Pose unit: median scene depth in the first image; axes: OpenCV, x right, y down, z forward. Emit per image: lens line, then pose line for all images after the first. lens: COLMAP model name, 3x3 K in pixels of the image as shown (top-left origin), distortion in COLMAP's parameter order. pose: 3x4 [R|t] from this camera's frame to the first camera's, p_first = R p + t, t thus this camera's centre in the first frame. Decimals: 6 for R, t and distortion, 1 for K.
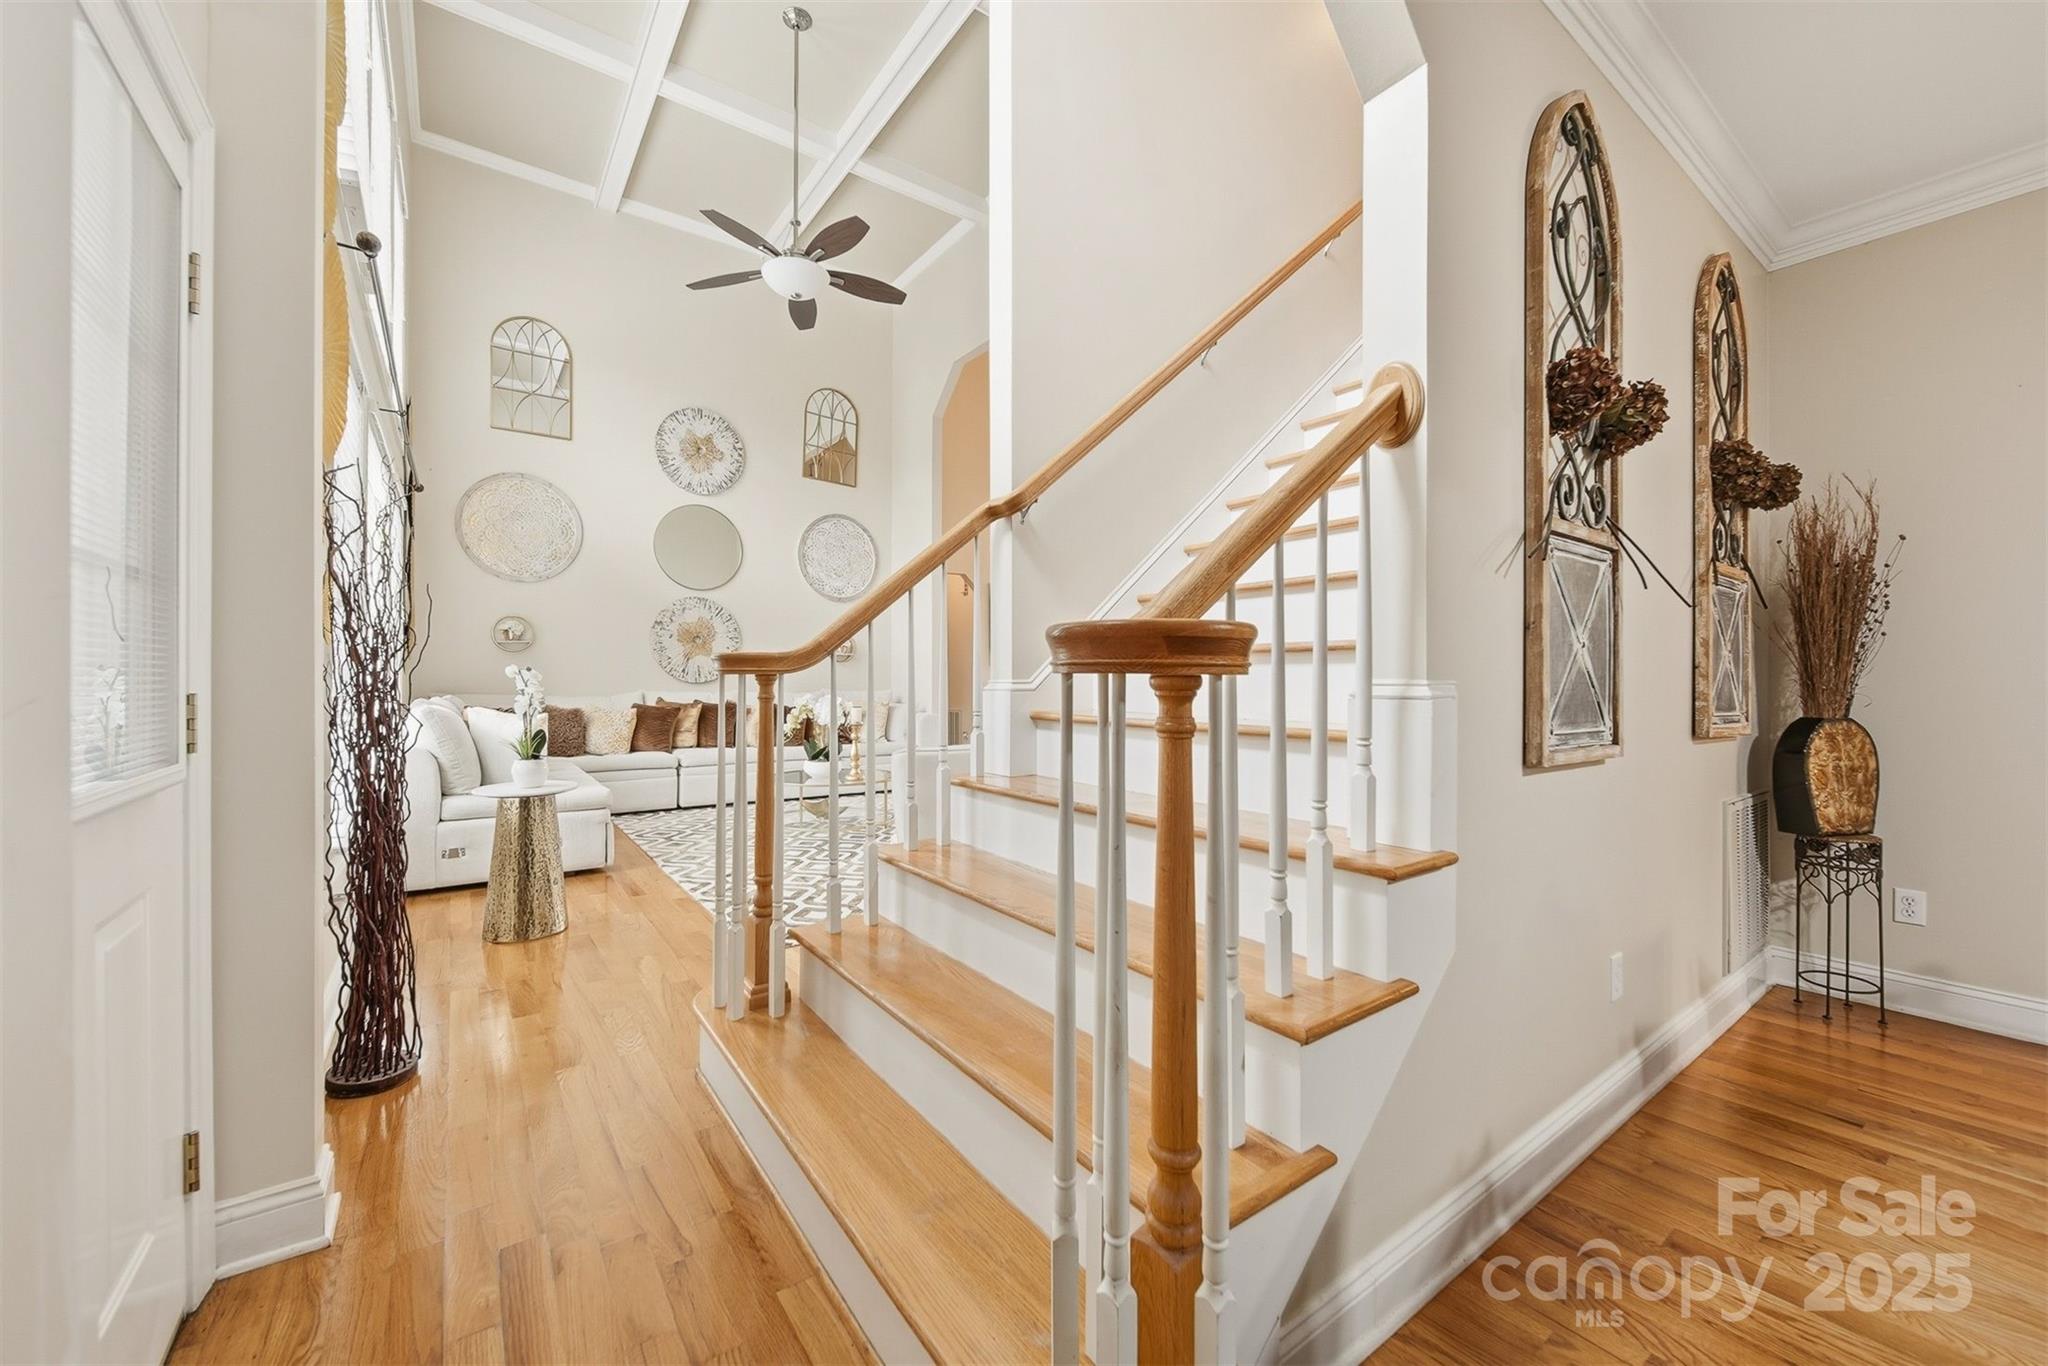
lens RADIAL K [[763.4, 0, 961.9], [0, 763.4, 682.9], [0, 0, 1]] dist [-0.003885, 0.000124]
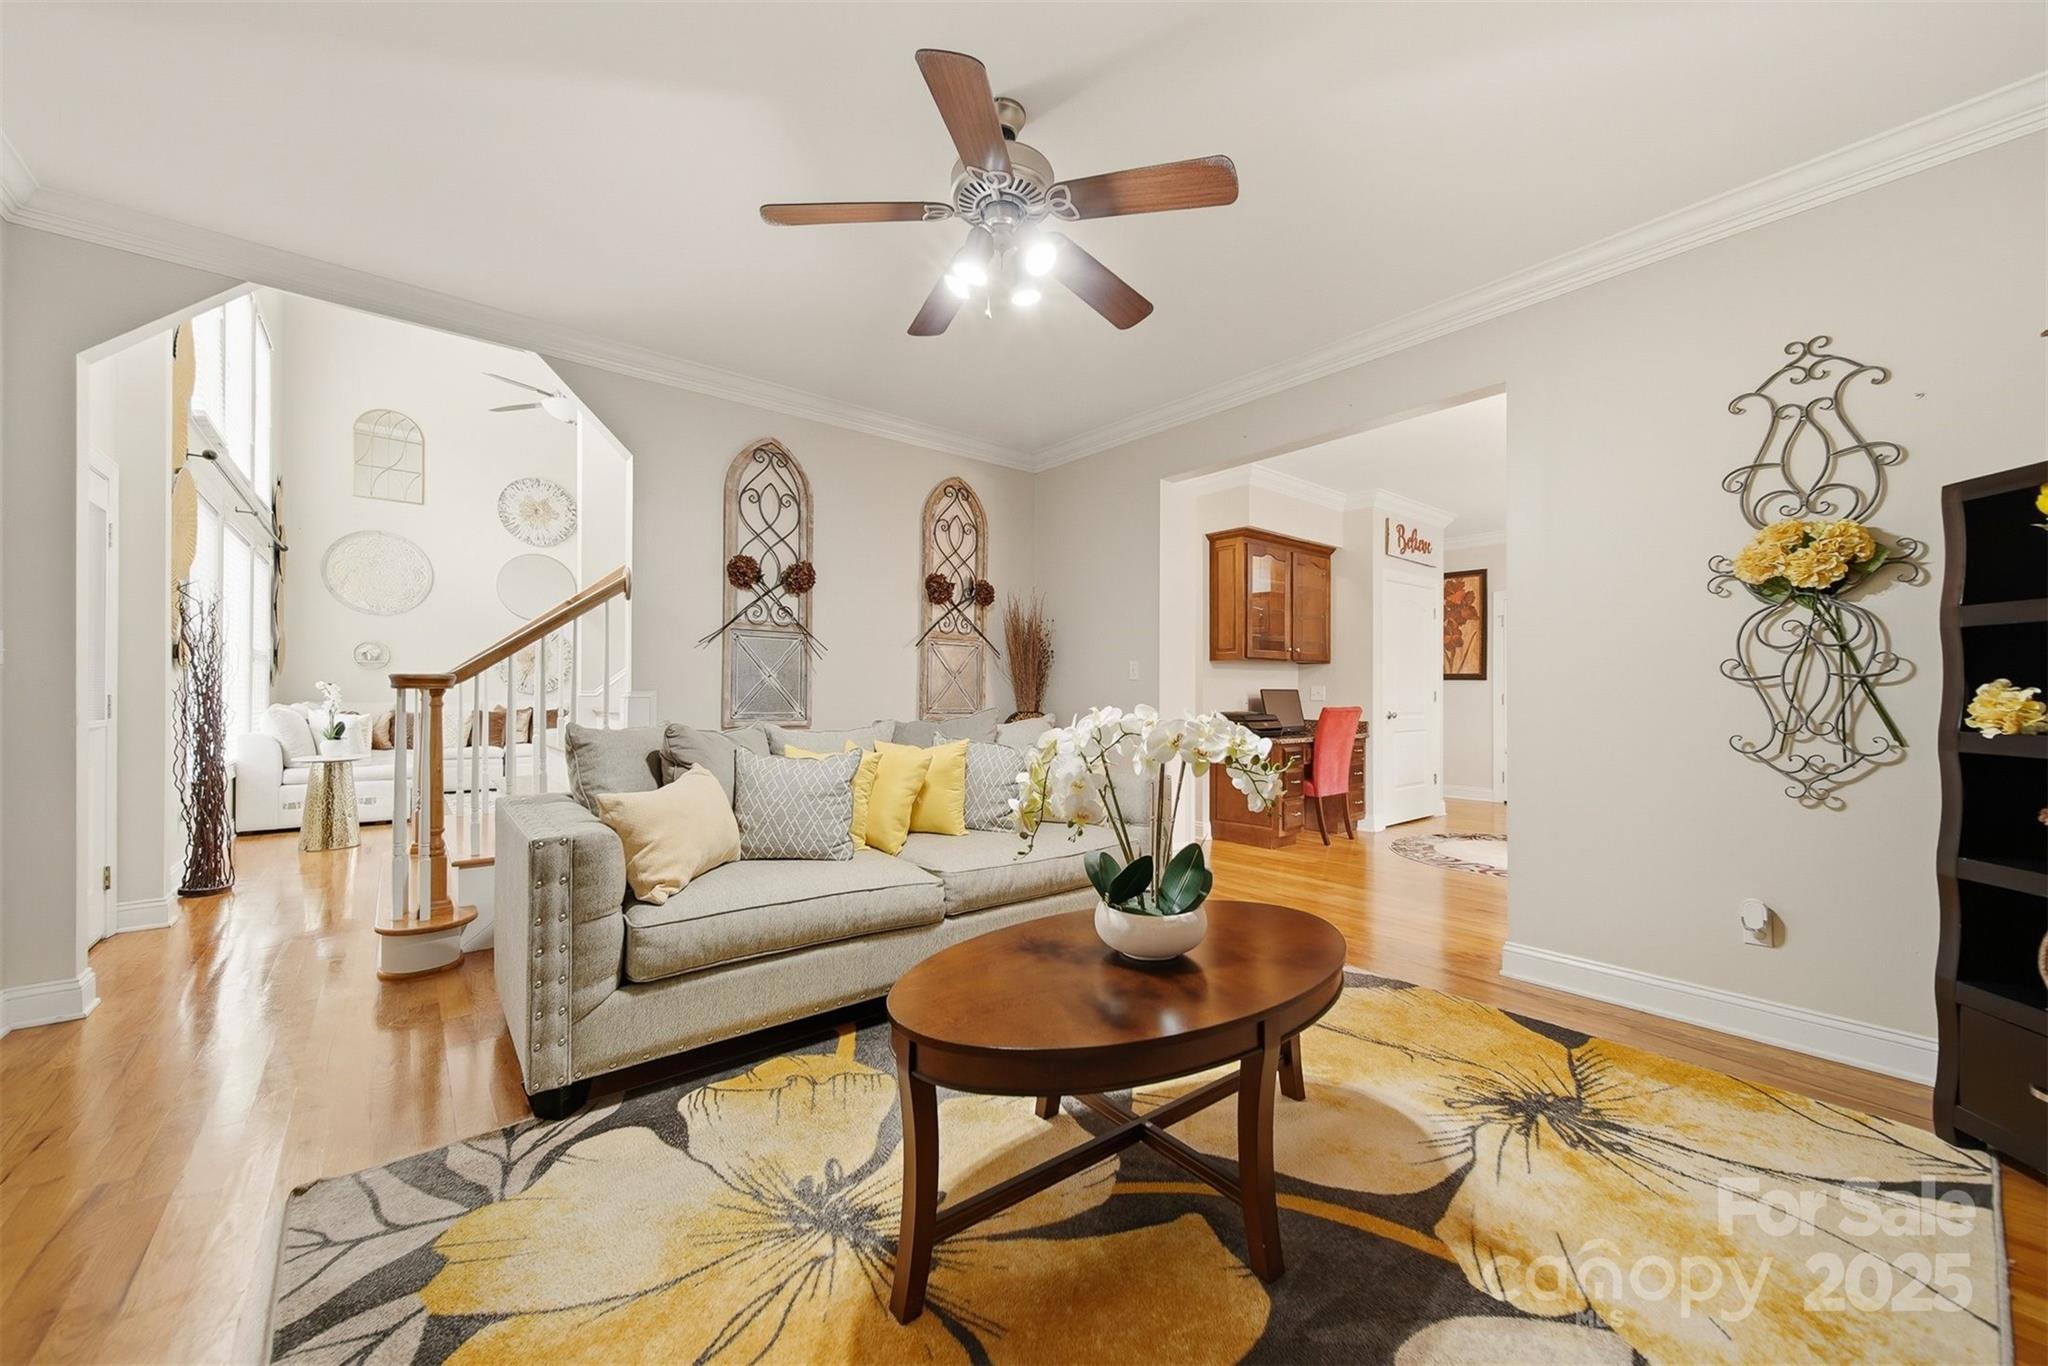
lens RADIAL K [[763.4, 0, 1029.3], [0, 763.4, 687.7], [0, 0, 1]] dist [-0.003885, 0.000124]
pose [[0.994538, -0.000652, 0.104370, 0.735619], [0.001527, 0.999964, -0.008296, 0.006645], [-0.104361, 0.008410, 0.994504, -0.761935]]
